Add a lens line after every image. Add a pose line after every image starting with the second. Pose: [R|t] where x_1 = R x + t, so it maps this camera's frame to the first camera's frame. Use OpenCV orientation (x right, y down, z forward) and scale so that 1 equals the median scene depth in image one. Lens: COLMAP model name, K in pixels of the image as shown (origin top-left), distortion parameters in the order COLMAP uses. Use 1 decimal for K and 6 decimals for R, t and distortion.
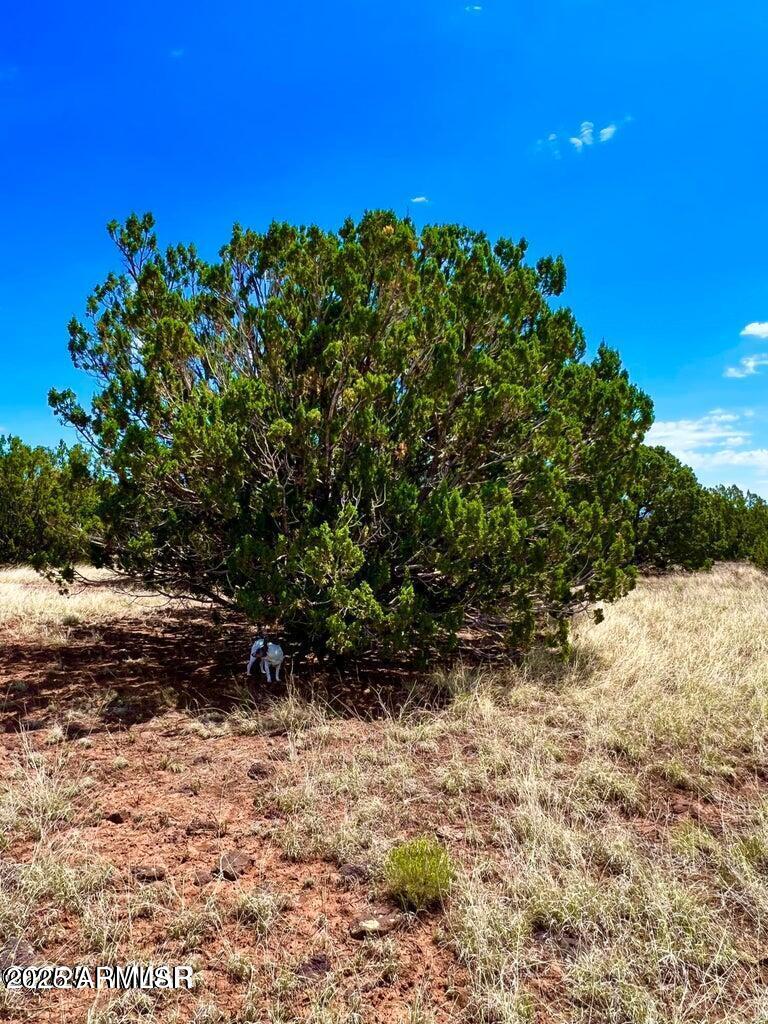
lens RADIAL K [[651.5, 0, 382.6], [0, 651.5, 513.3], [0, 0, 1]] dist [-0.006124, -0.000802]
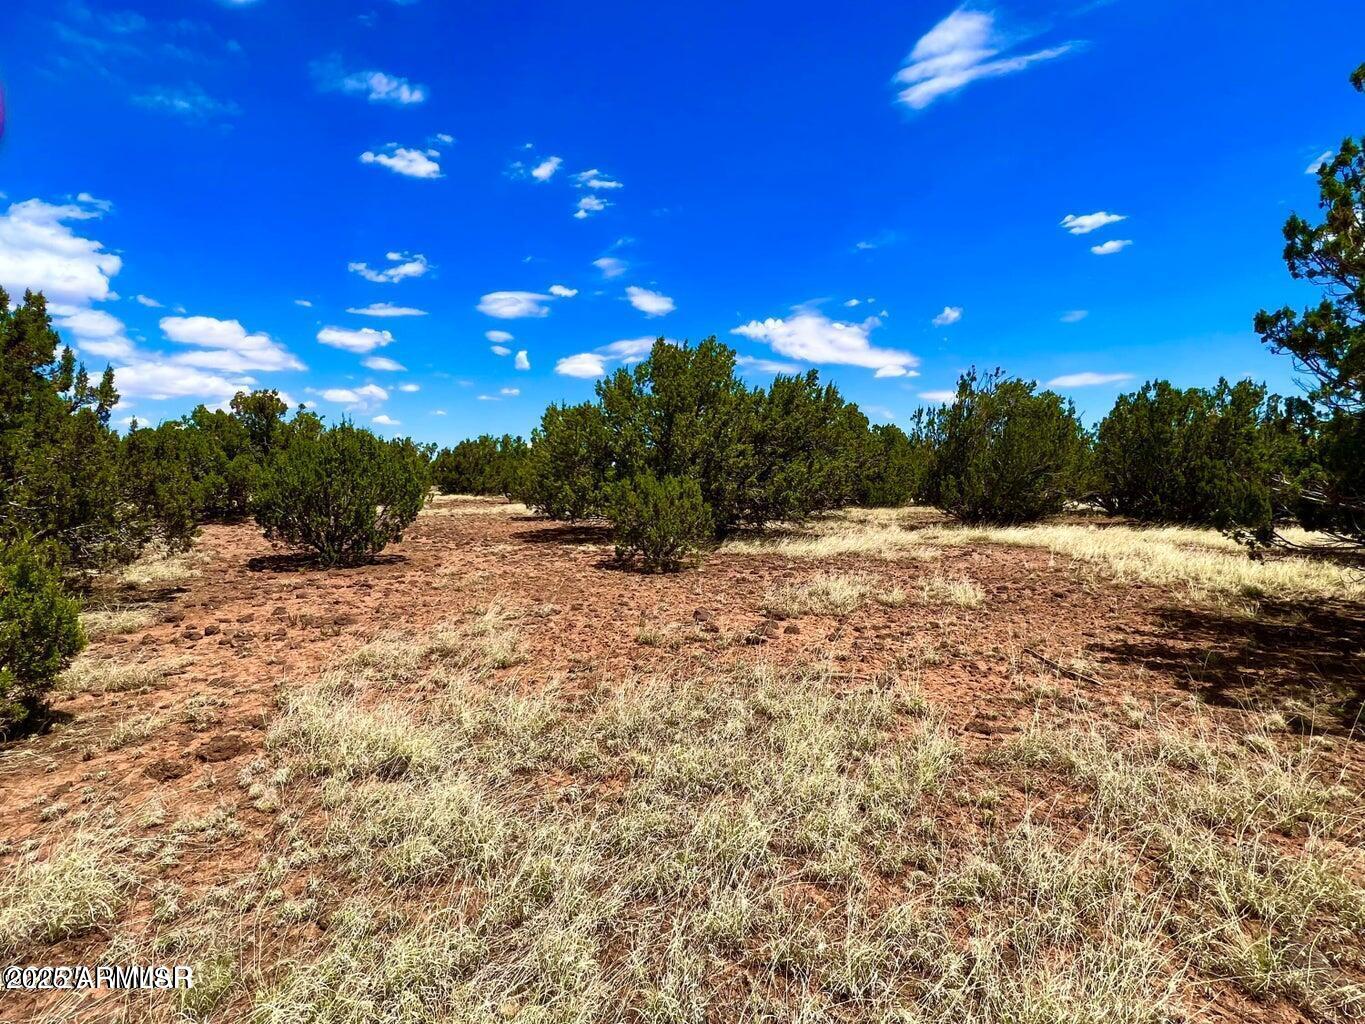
lens RADIAL K [[686.5, 0, 681.7], [0, 686.5, 515.1], [0, 0, 1]] dist [0.000377, -0.000242]
pose [[0.483428, 0.039505, -0.874492, -0.076574], [0.015762, 0.998426, 0.053817, 0.008328], [0.875242, -0.039800, 0.482045, -0.070400]]
